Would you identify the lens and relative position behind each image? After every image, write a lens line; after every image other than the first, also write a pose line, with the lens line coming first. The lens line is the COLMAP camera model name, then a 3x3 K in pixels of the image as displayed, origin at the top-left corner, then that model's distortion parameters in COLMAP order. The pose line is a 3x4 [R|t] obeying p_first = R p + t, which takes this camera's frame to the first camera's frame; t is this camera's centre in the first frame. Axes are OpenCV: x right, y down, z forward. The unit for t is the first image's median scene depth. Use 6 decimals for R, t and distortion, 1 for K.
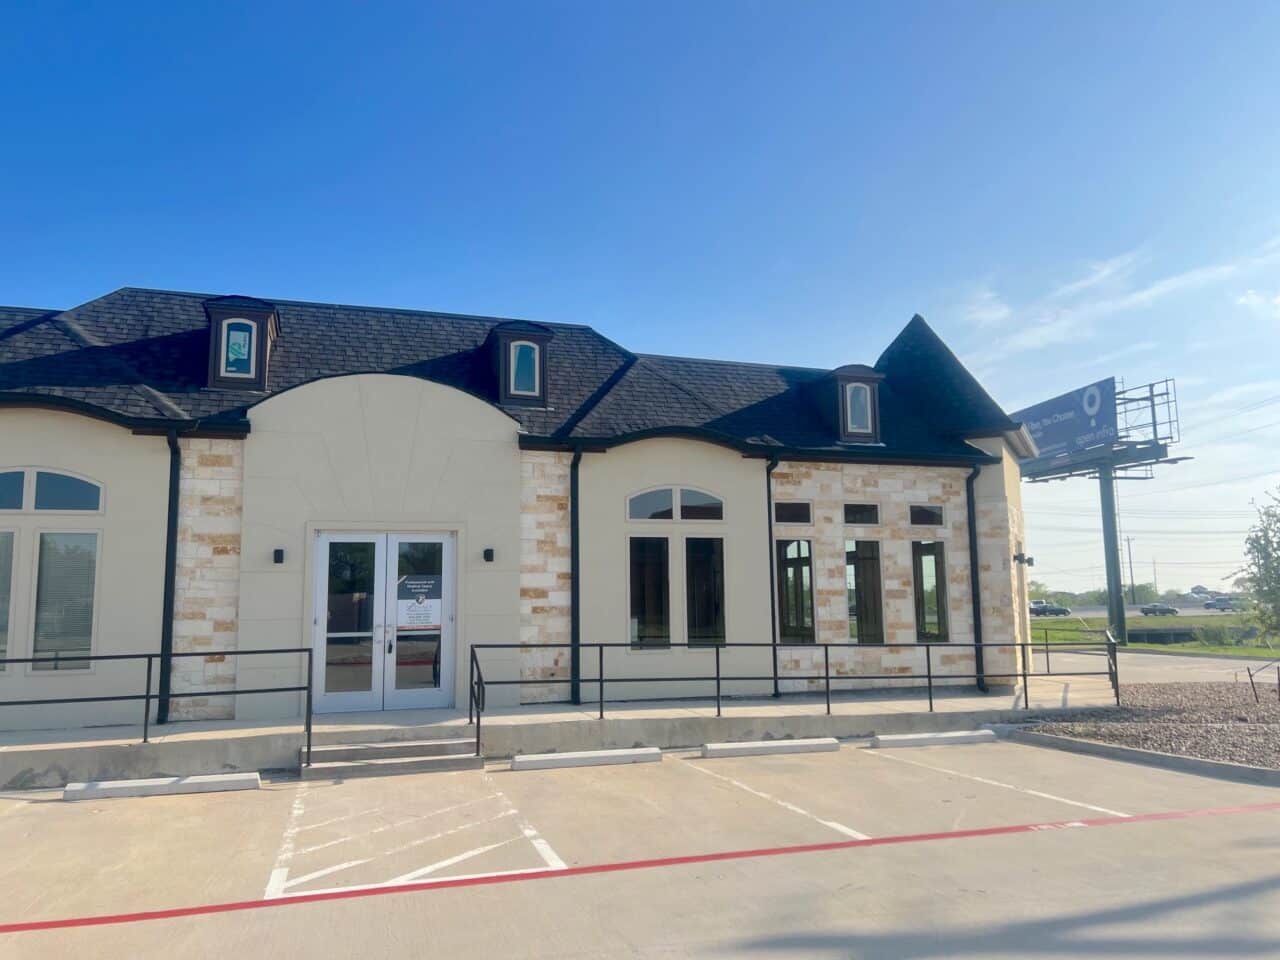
lens RADIAL K [[970.4, 0, 638.3], [0, 970.4, 483.6], [0, 0, 1]] dist [0.023193, -0.010428]
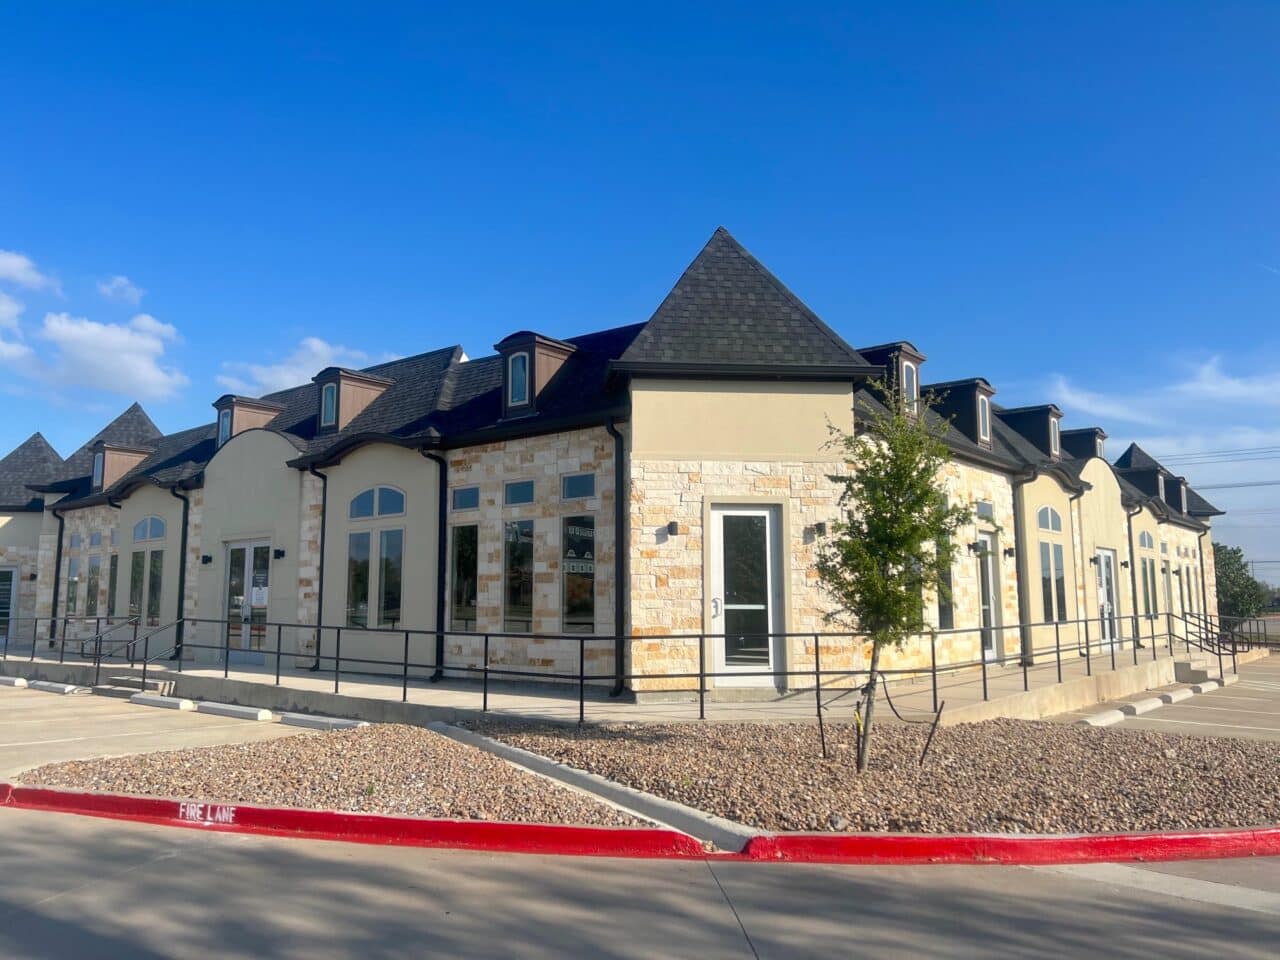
lens RADIAL K [[970.4, 0, 640.5], [0, 970.4, 478.5], [0, 0, 1]] dist [0.023193, -0.010428]
pose [[0.555145, -0.102563, -0.825406, 1.080512], [0.097074, 0.993576, -0.058171, 0.084537], [0.826069, -0.047832, 0.561535, 0.583282]]
